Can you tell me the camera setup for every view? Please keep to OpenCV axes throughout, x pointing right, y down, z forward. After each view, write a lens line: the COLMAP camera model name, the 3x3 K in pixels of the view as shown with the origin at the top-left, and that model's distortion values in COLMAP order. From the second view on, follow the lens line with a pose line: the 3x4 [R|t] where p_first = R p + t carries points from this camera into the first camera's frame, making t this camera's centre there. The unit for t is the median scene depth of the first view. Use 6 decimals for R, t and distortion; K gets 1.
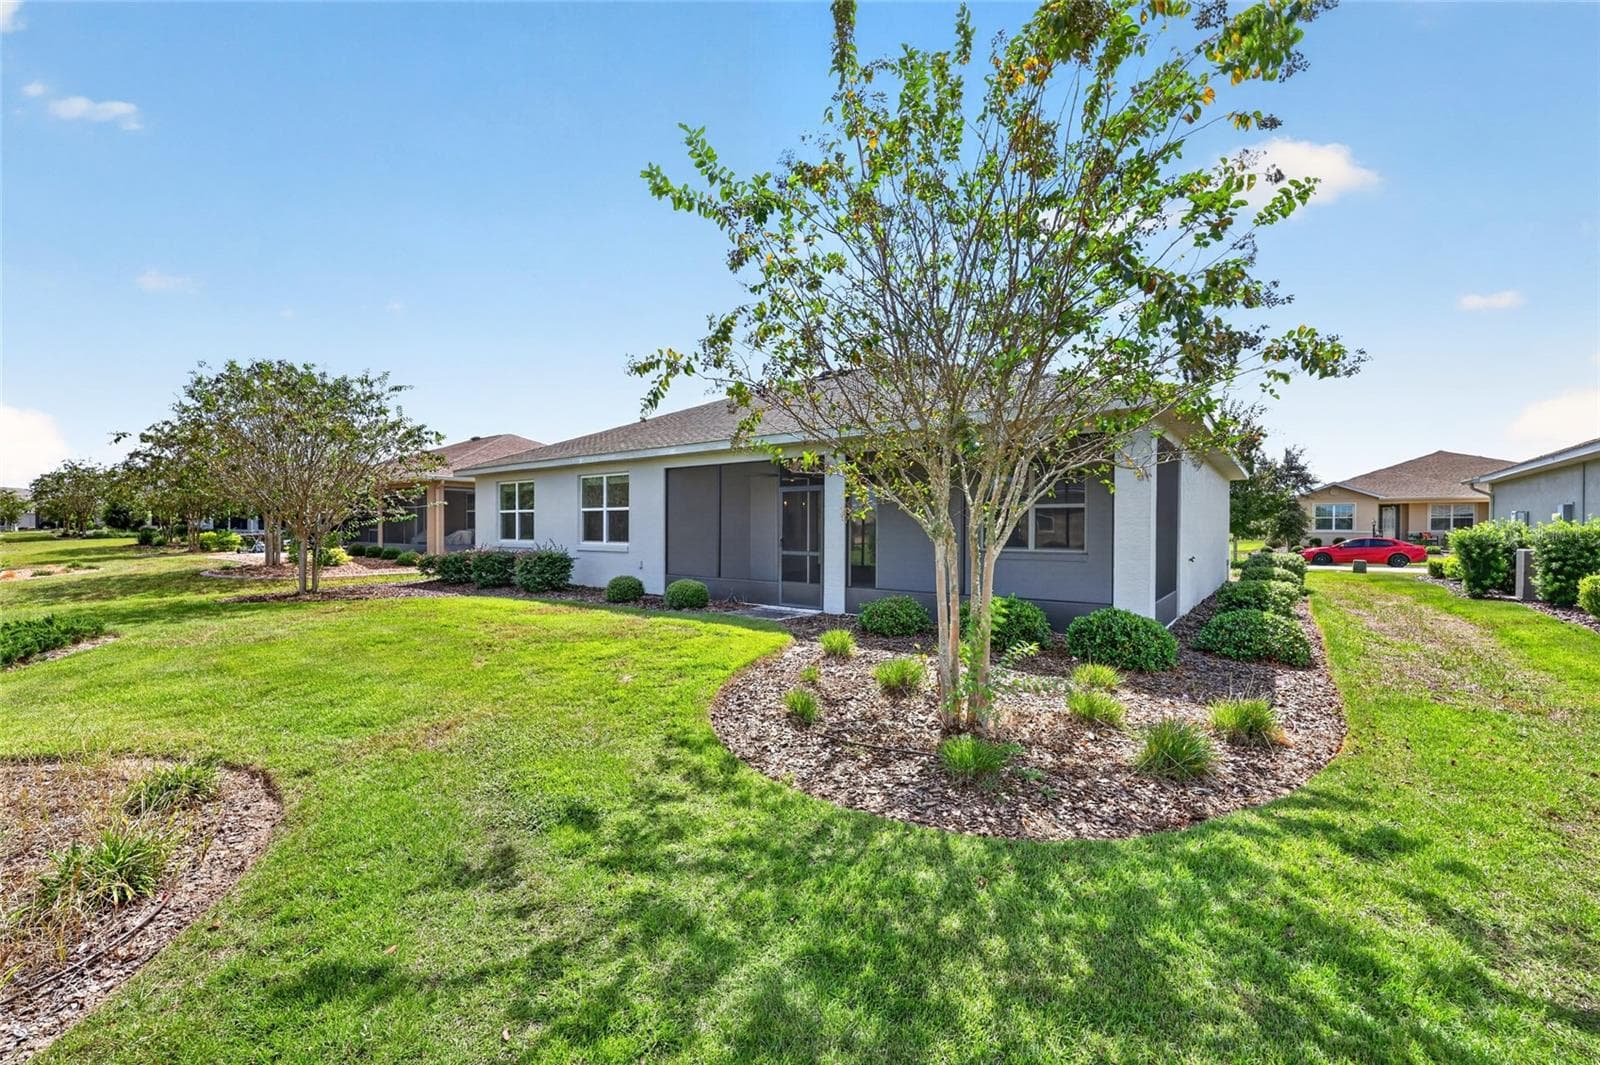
lens RADIAL K [[632.9, 0, 800.0], [0, 632.9, 532.5], [0, 0, 1]] dist [-0.001571, -0.000158]
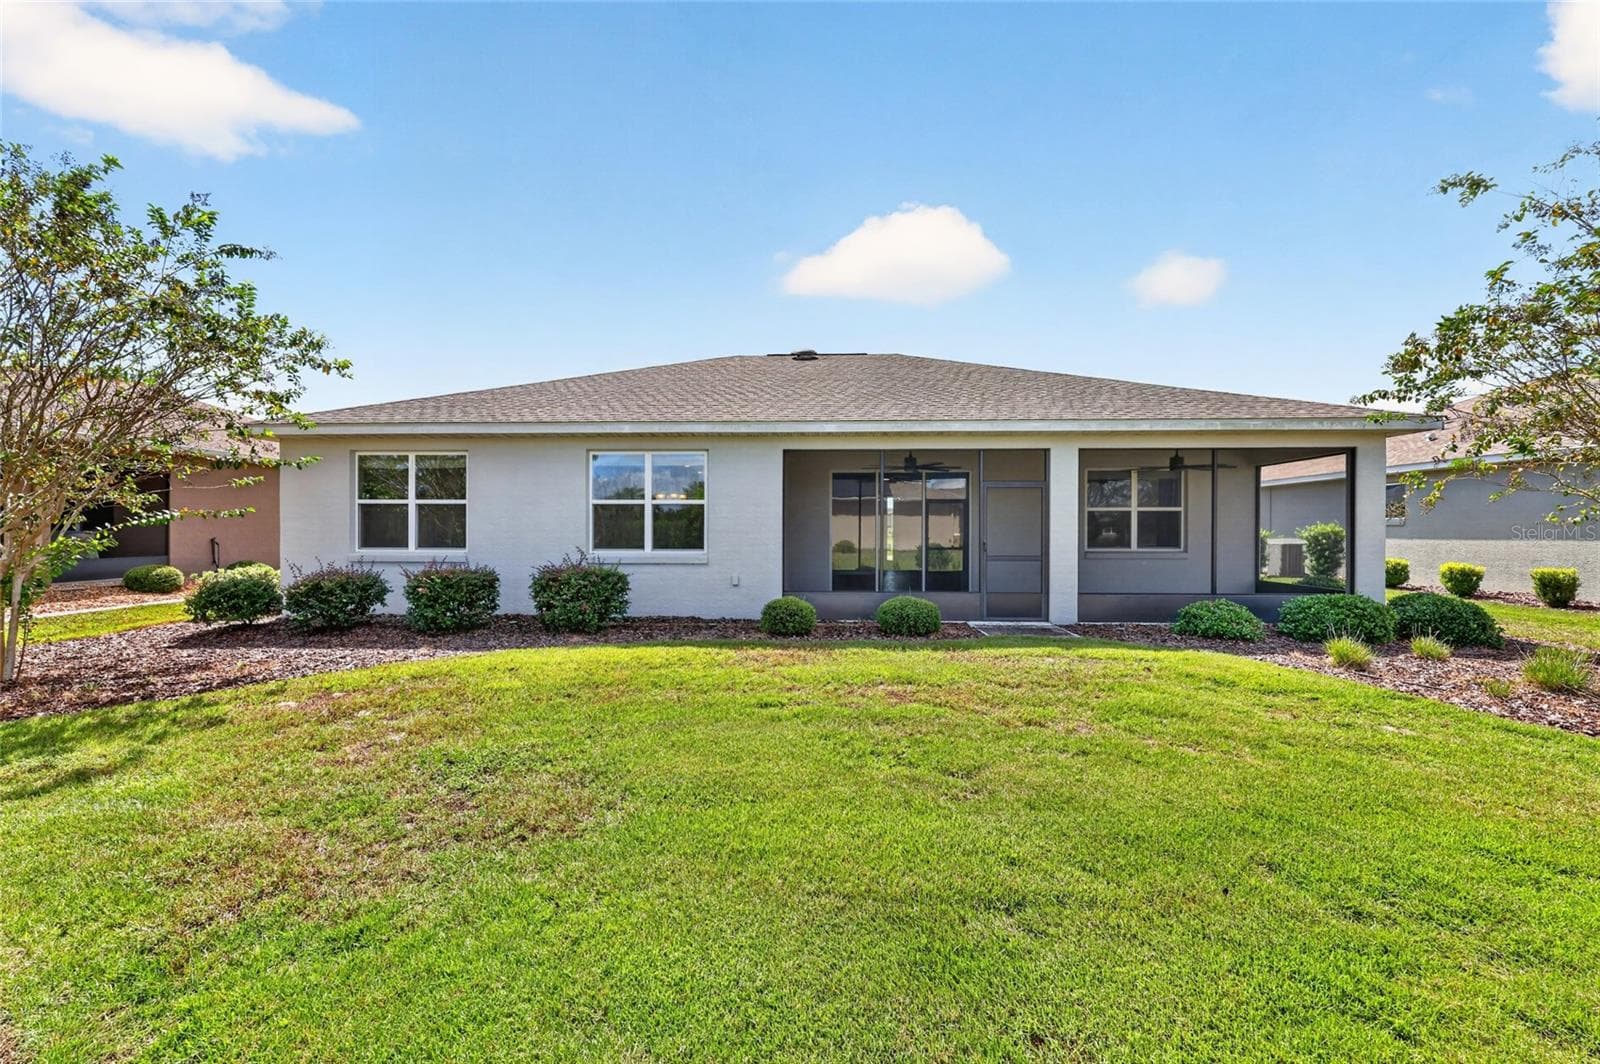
lens RADIAL K [[632.9, 0, 800.0], [0, 632.9, 532.0], [0, 0, 1]] dist [-0.001571, -0.000158]
pose [[0.822617, -0.004115, 0.568581, -0.584423], [0.004035, 0.999991, 0.001400, -0.005670], [-0.568582, 0.001142, 0.822626, 0.354641]]
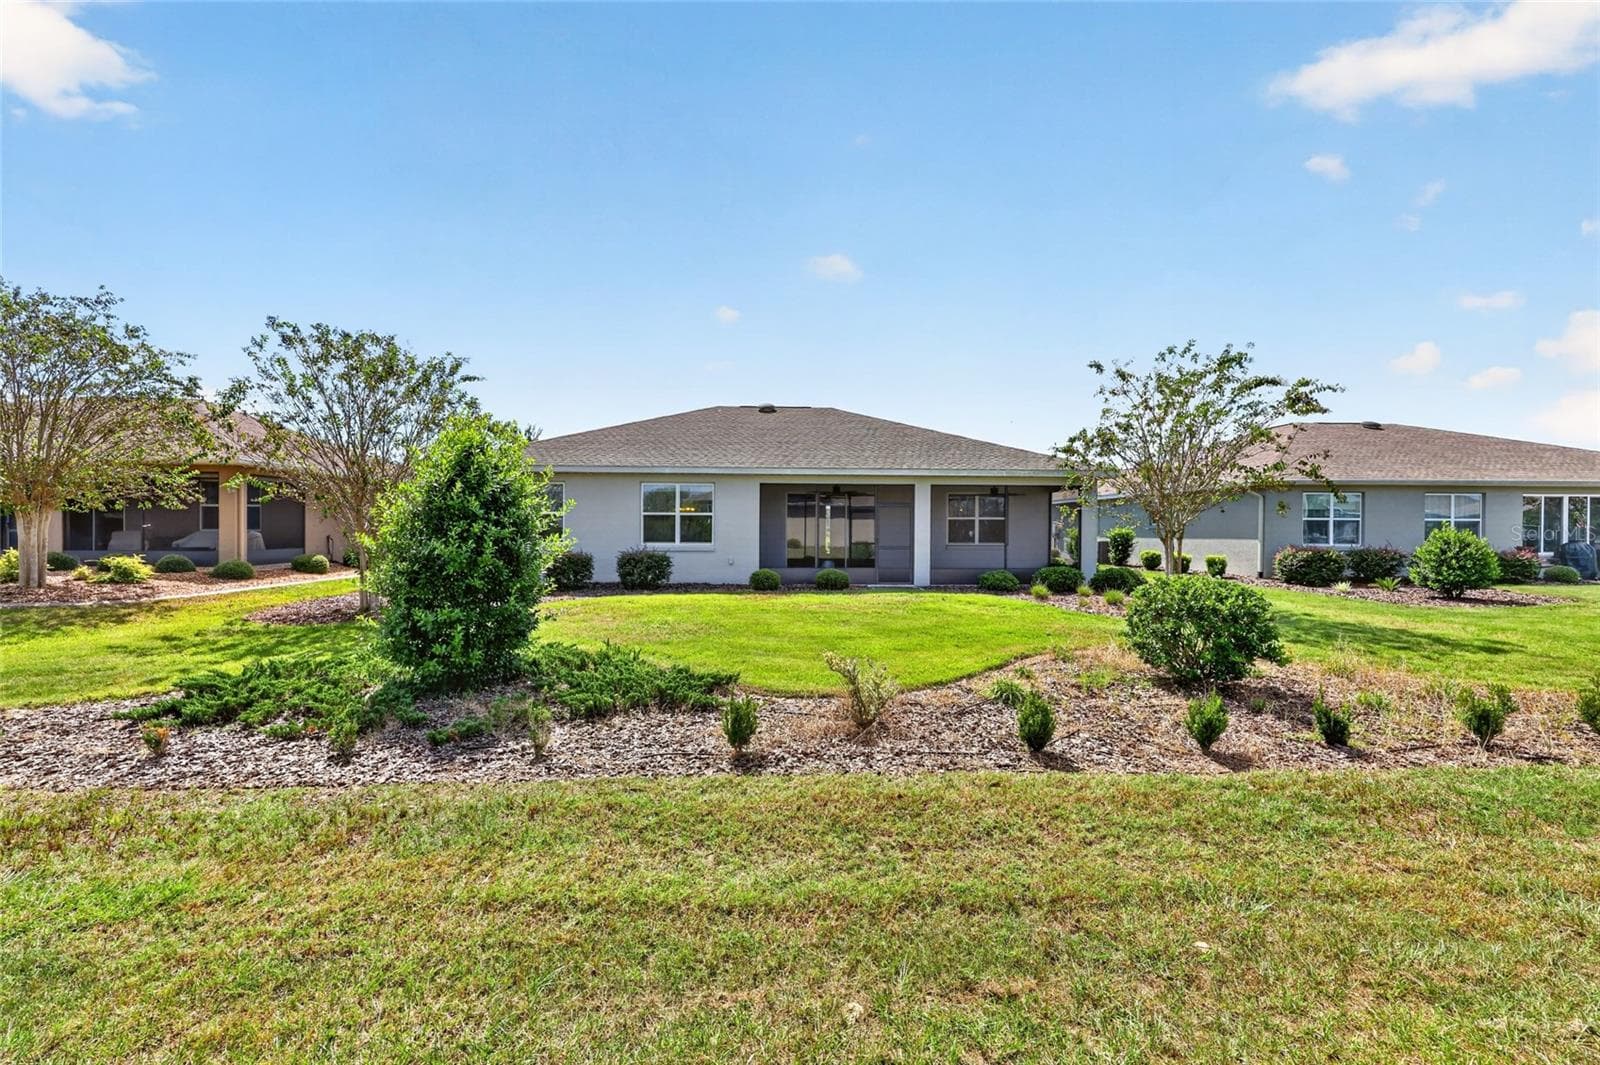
lens RADIAL K [[632.9, 0, 800.0], [0, 632.9, 532.5], [0, 0, 1]] dist [-0.001571, -0.000158]
pose [[0.767734, -0.003037, 0.640761, -0.897761], [0.000598, 0.999992, 0.004023, -0.008897], [-0.640768, -0.002706, 0.767730, -0.009551]]
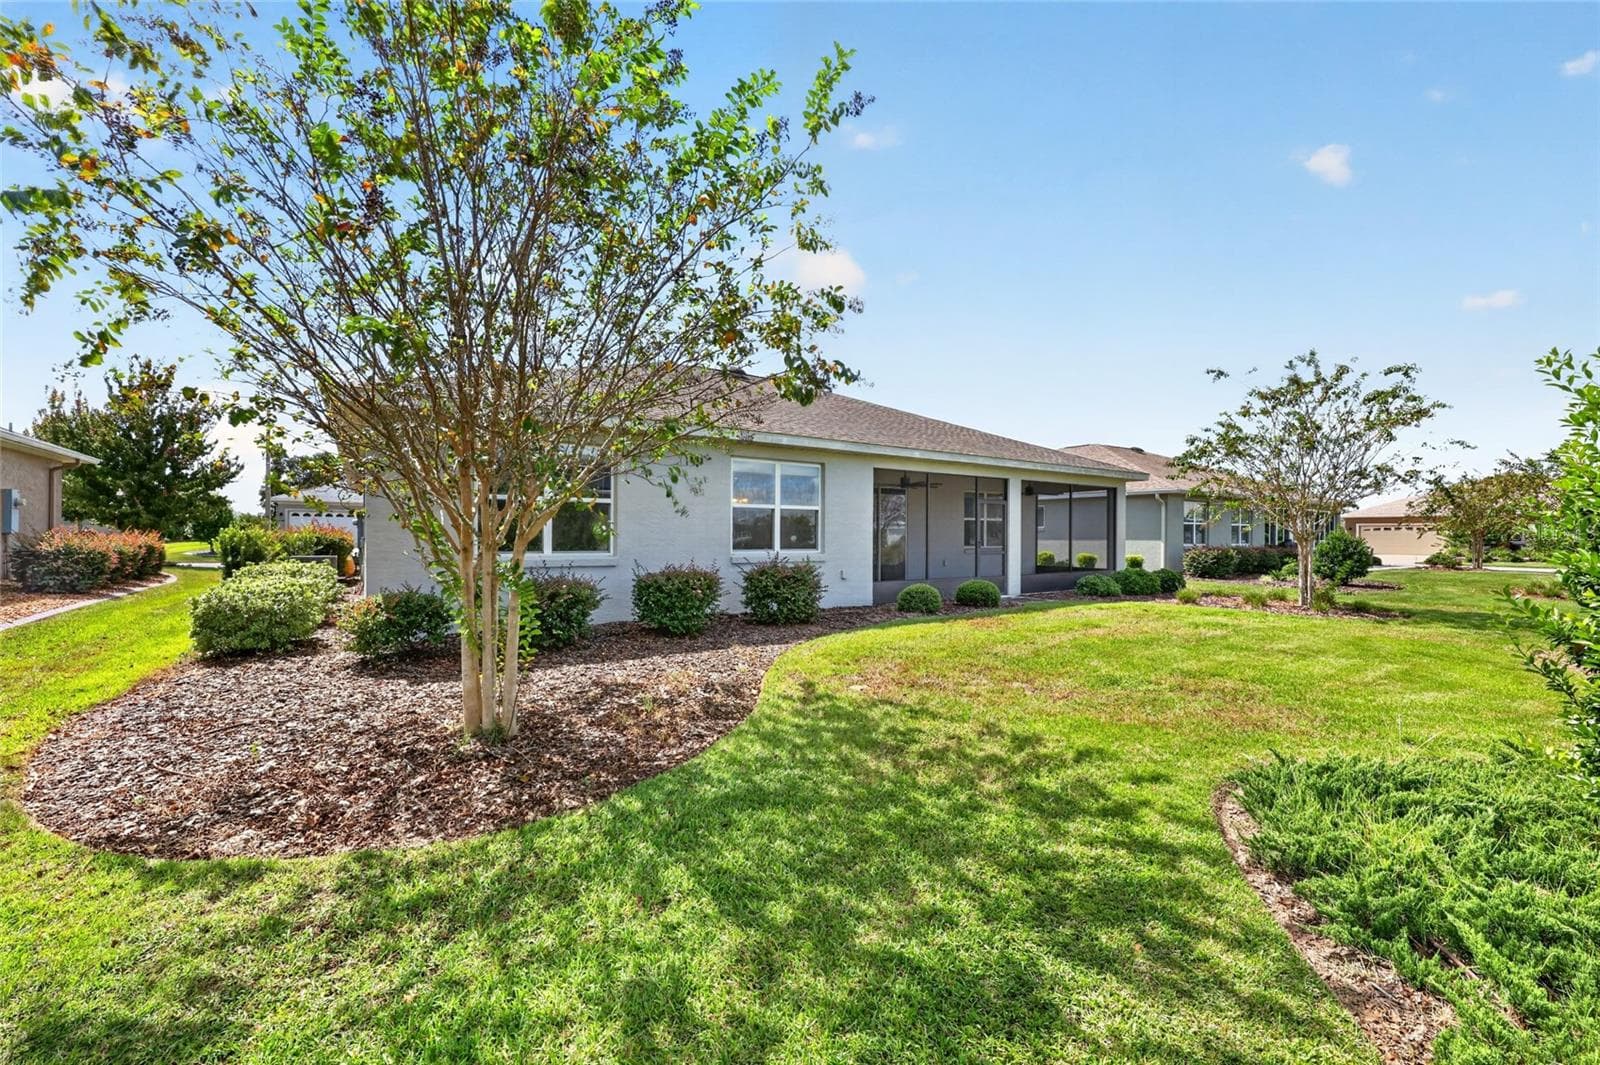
lens RADIAL K [[632.9, 0, 800.0], [0, 632.9, 532.5], [0, 0, 1]] dist [-0.001571, -0.000158]
pose [[0.332361, 0.003512, 0.943146, -1.049752], [0.005265, 0.999971, -0.005579, -0.002688], [-0.943138, 0.006820, 0.332332, 0.744485]]
